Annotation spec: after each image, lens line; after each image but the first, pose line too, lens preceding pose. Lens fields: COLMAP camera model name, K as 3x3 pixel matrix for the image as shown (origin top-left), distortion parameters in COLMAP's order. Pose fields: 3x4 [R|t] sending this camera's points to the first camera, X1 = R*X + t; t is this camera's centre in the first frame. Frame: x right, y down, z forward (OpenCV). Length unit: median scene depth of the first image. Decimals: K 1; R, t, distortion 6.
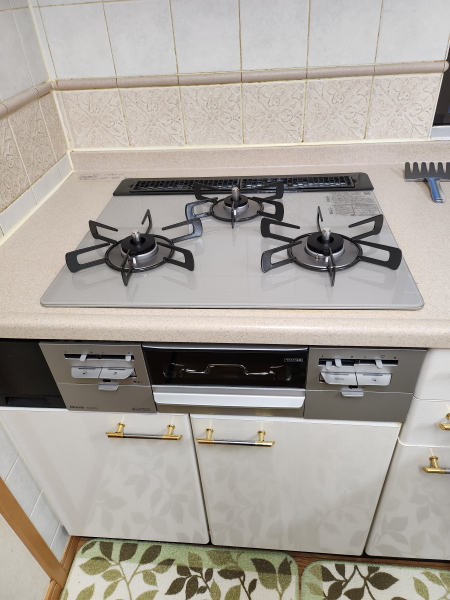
lens RADIAL K [[424.1, 0, 225.2], [0, 424.1, 301.3], [0, 0, 1]] dist [0.059786, -0.017315]
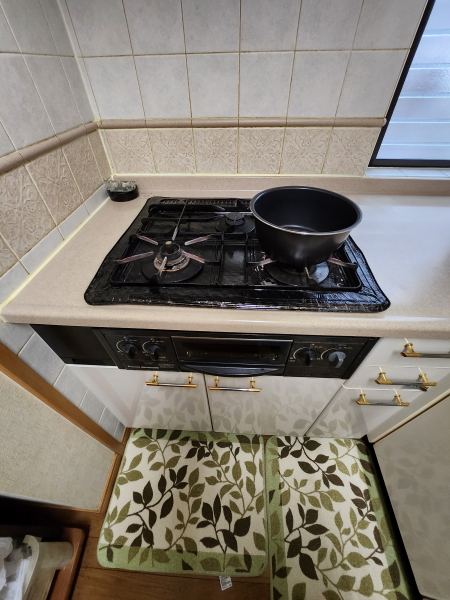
lens RADIAL K [[239.8, 0, 226.0], [0, 239.8, 297.7], [0, 0, 1]] dist [-0.001920, 0.000544]
pose [[0.998210, 0.003405, 0.059707, -0.041365], [-0.010784, 0.992260, 0.123711, -0.058350], [-0.058824, -0.124133, 0.990520, 0.165953]]
